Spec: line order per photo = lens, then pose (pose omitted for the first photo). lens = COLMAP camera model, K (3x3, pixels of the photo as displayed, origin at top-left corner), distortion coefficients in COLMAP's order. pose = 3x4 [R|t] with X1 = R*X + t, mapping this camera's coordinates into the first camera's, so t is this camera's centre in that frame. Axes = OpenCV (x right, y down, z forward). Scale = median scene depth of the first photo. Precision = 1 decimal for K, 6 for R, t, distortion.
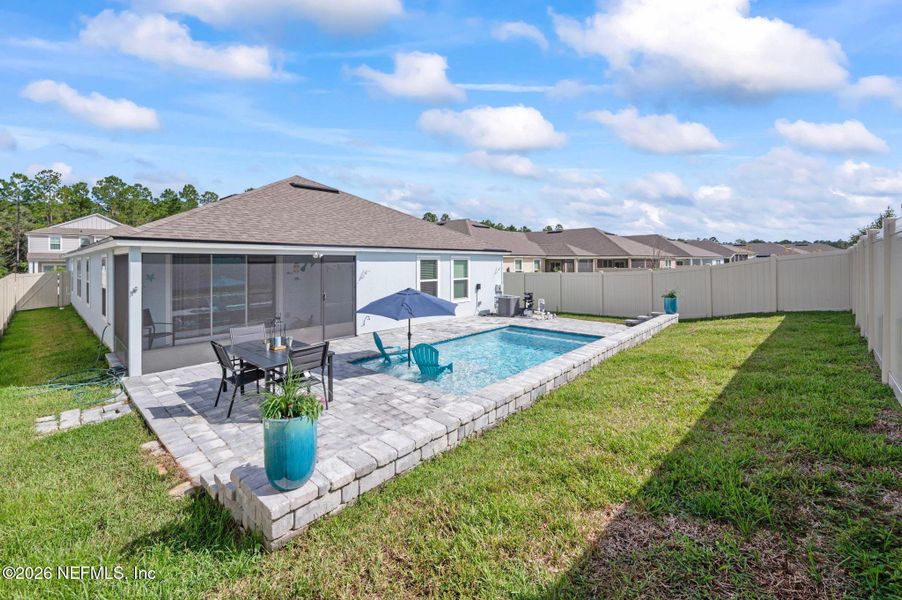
lens RADIAL K [[365.5, 0, 451.5], [0, 365.5, 256.2], [0, 0, 1]] dist [0.000224, -0.000146]
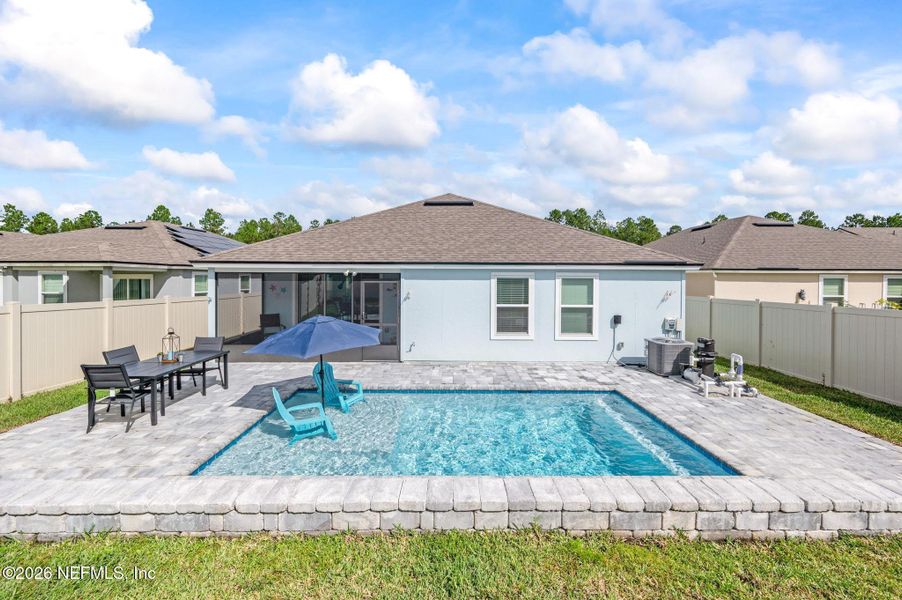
lens RADIAL K [[353.3, 0, 451.0], [0, 353.3, 300.0], [0, 0, 1]] dist [0.000612, 0.000138]
pose [[0.672263, 0.050913, -0.738560, 0.354366], [0.005877, 0.997234, 0.074094, 0.000516], [0.740289, -0.054151, 0.670104, 0.386329]]
